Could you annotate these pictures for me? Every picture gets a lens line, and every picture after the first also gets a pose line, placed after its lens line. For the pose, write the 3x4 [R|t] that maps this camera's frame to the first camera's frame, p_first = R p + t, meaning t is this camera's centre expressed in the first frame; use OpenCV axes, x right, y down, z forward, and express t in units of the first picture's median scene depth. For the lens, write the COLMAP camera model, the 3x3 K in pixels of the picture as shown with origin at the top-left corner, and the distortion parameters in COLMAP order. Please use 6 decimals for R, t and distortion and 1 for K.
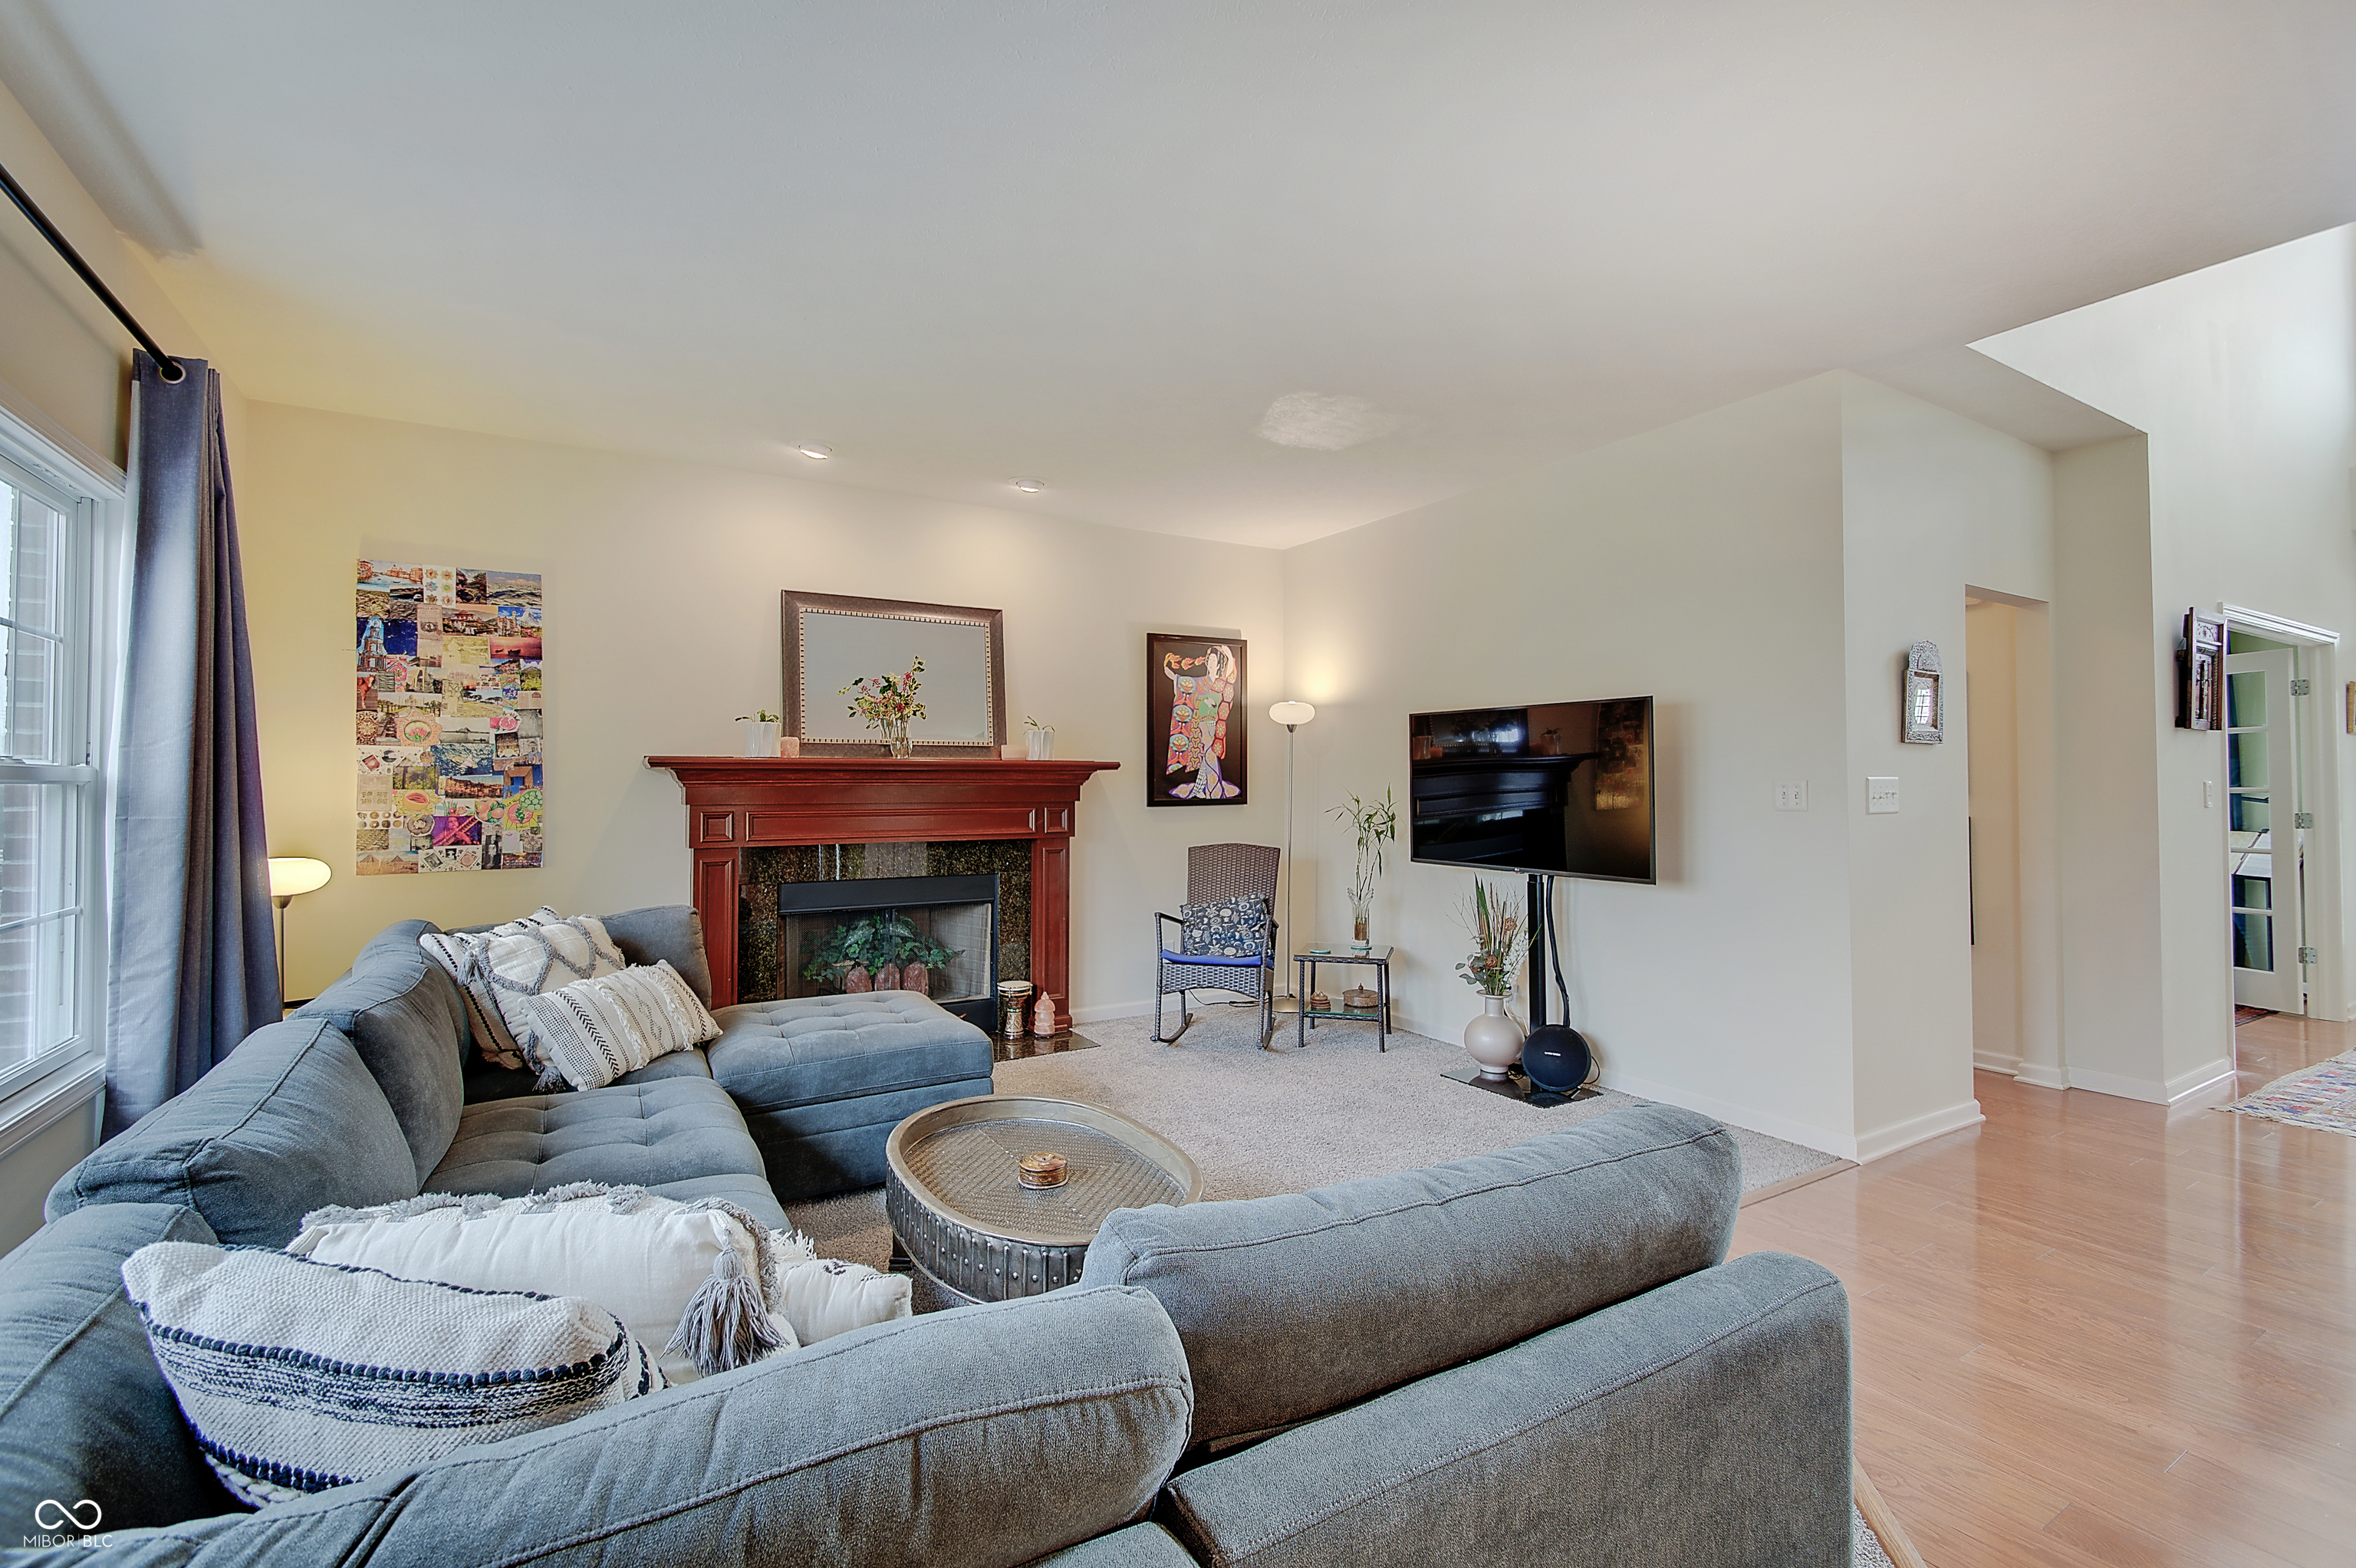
lens RADIAL K [[1023.8, 0, 1183.0], [0, 1023.8, 768.6], [0, 0, 1]] dist [0.013205, -0.010077]
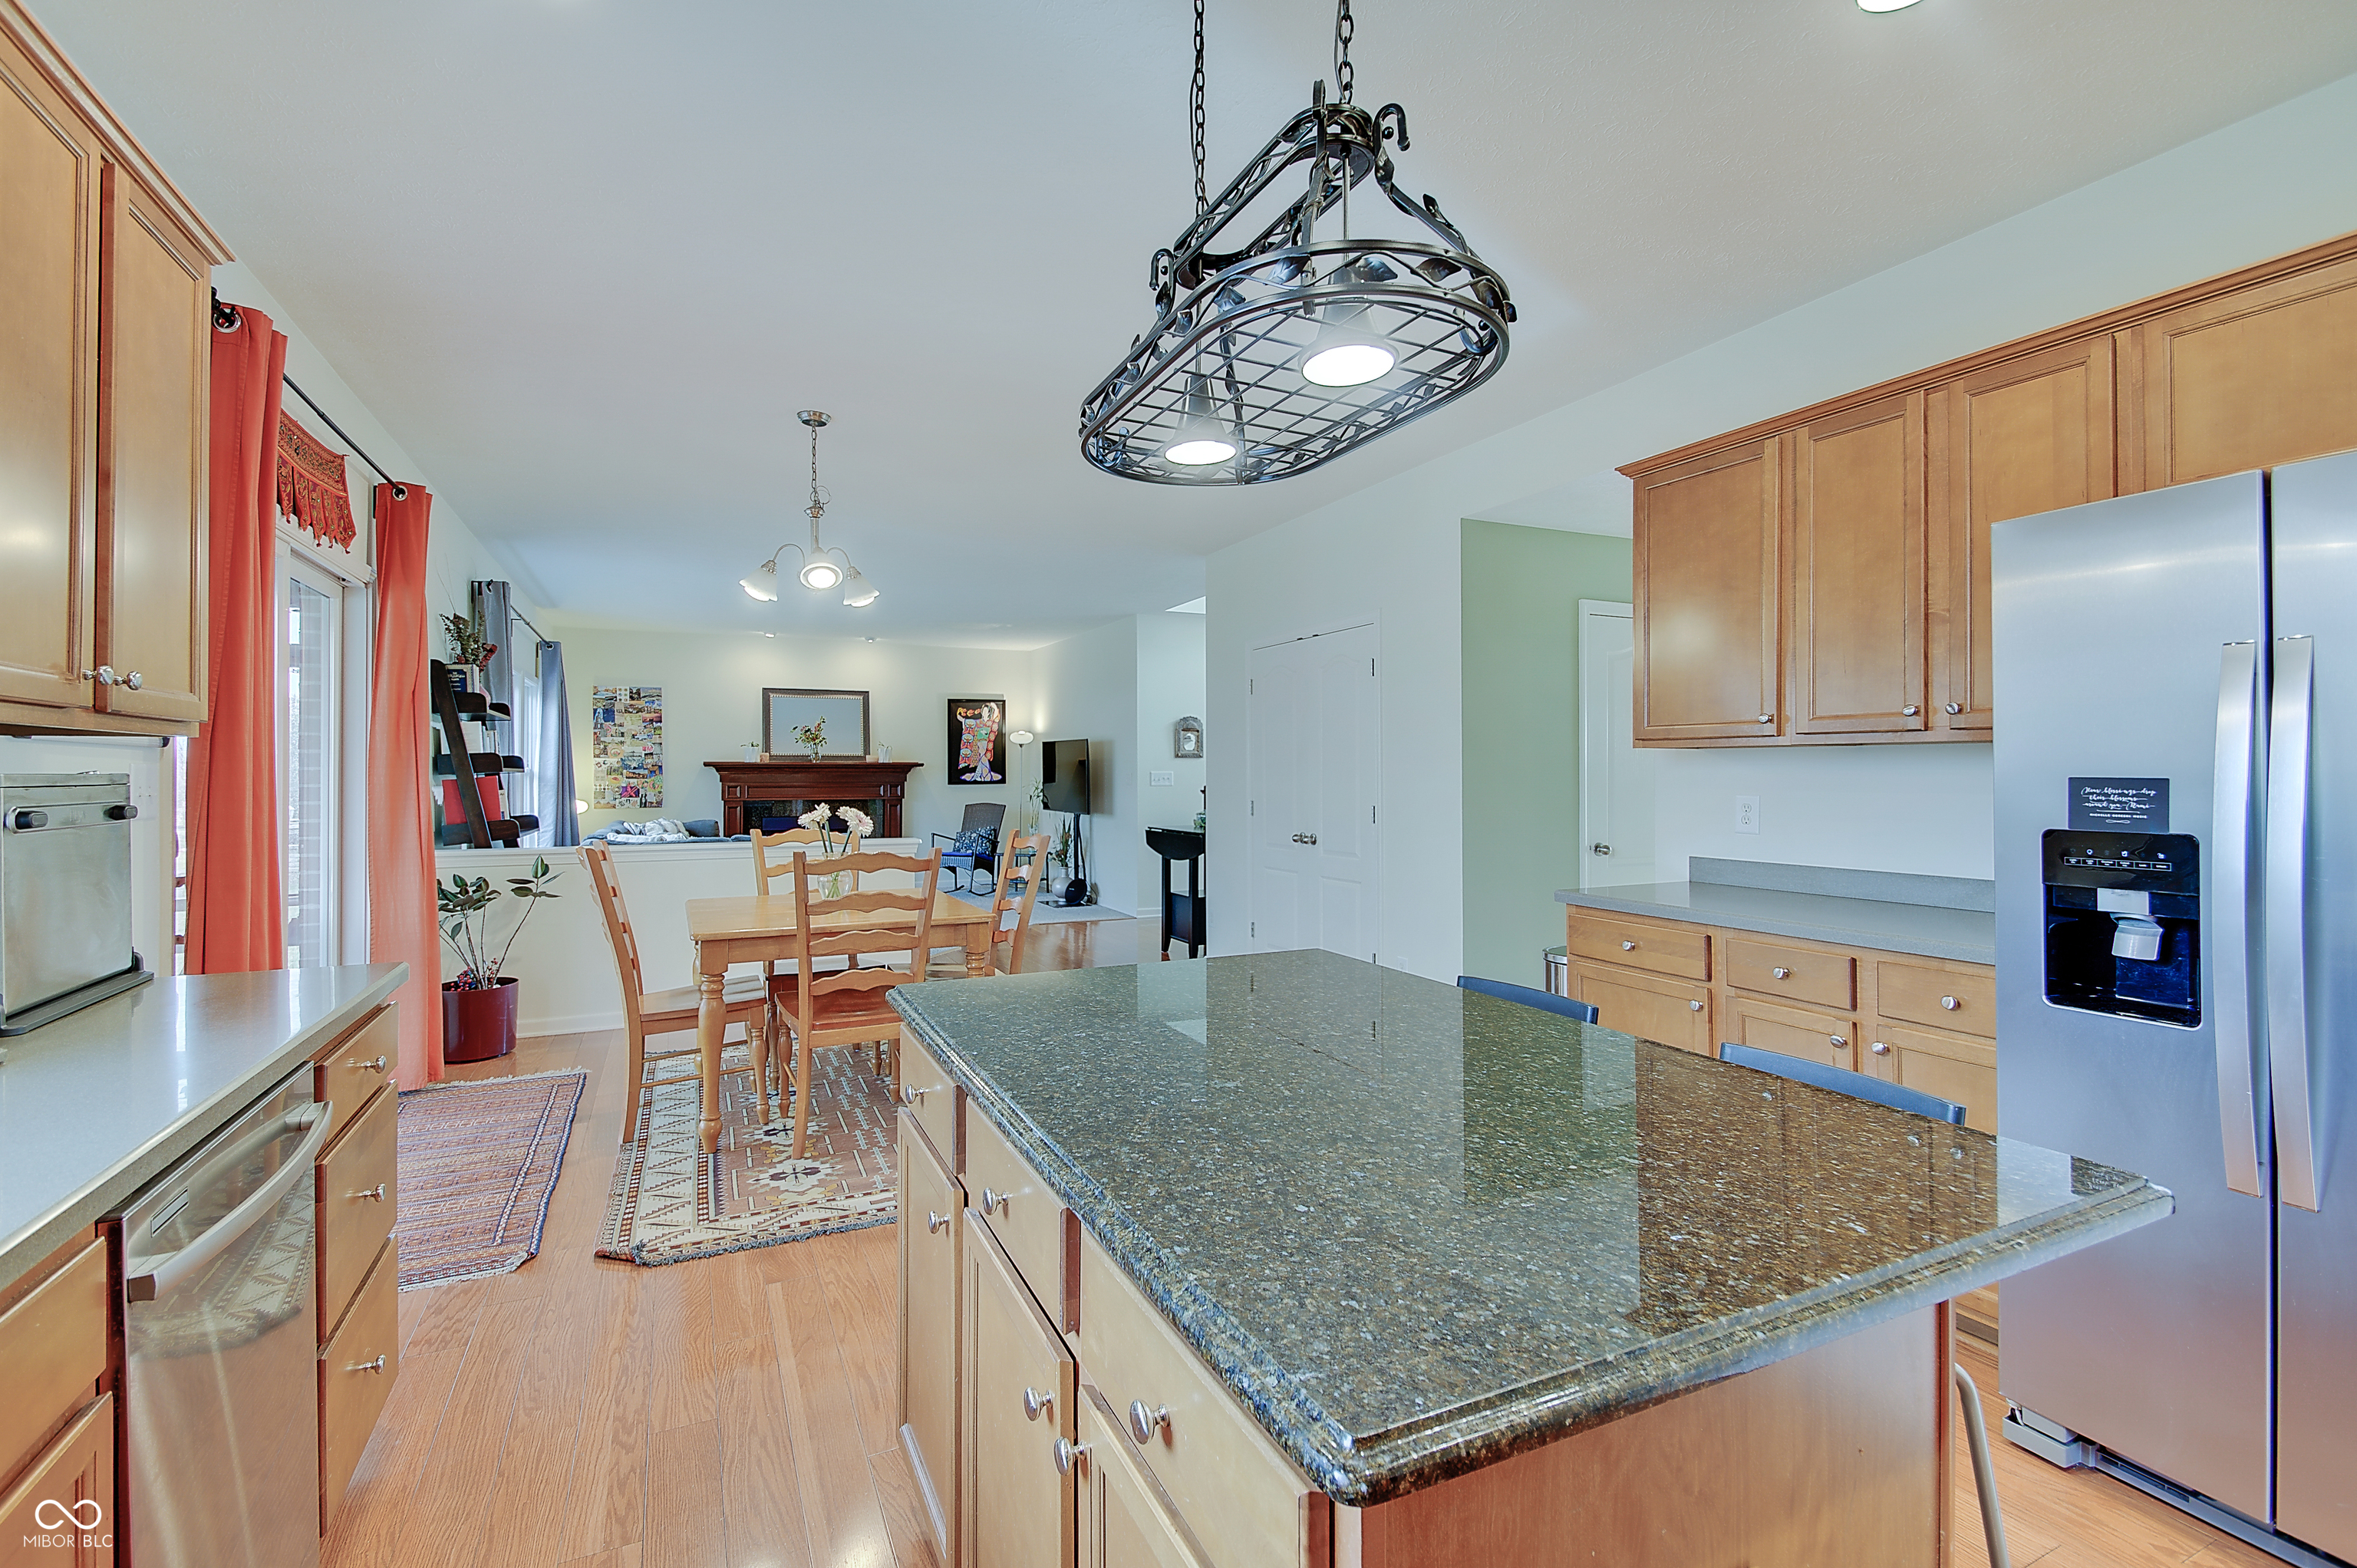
lens RADIAL K [[1024.3, 0, 1183.4], [0, 1024.3, 766.7], [0, 0, 1]] dist [0.013205, -0.010077]
pose [[0.995301, 0.001224, -0.096818, 0.799397], [-0.000242, 0.999948, 0.010158, -0.024142], [0.096825, -0.010087, 0.995250, -1.238435]]
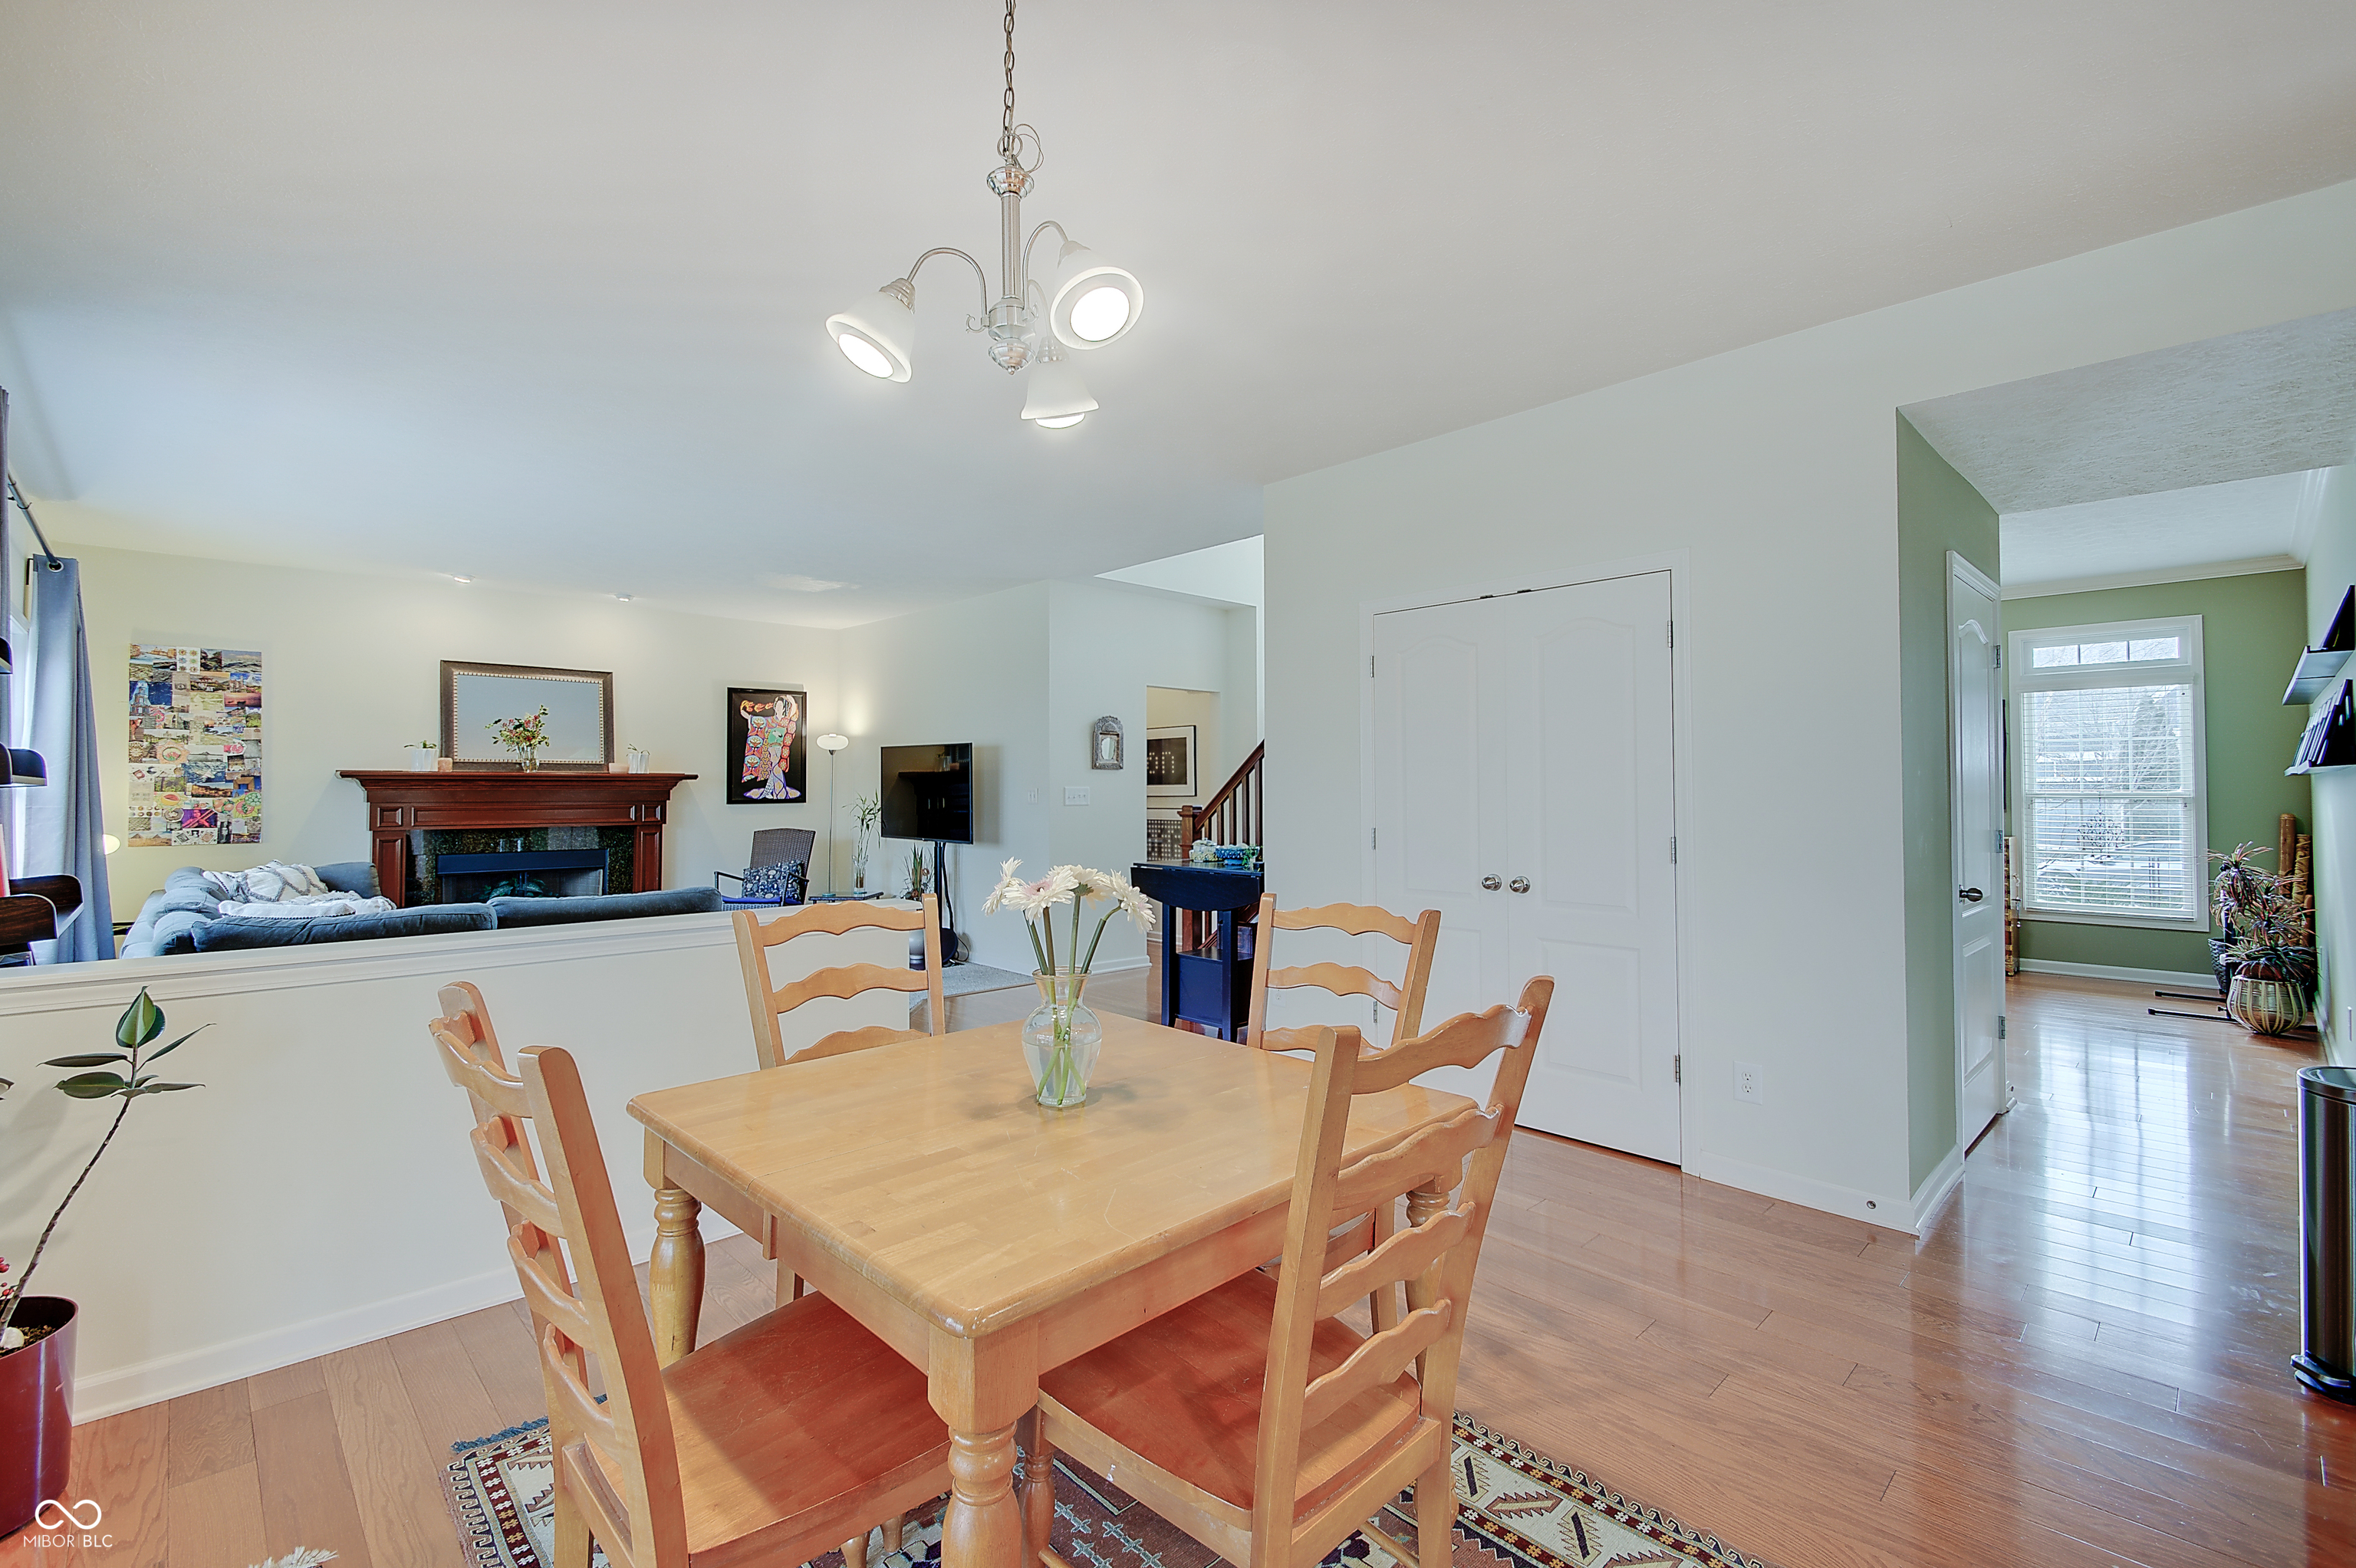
lens RADIAL K [[1023.8, 0, 1180.6], [0, 1023.8, 769.1], [0, 0, 1]] dist [0.013205, -0.010077]
pose [[0.975780, 0.006803, 0.218650, 0.360484], [-0.006066, 0.999973, -0.004041, -0.015078], [-0.218671, 0.002617, 0.975795, -0.756572]]
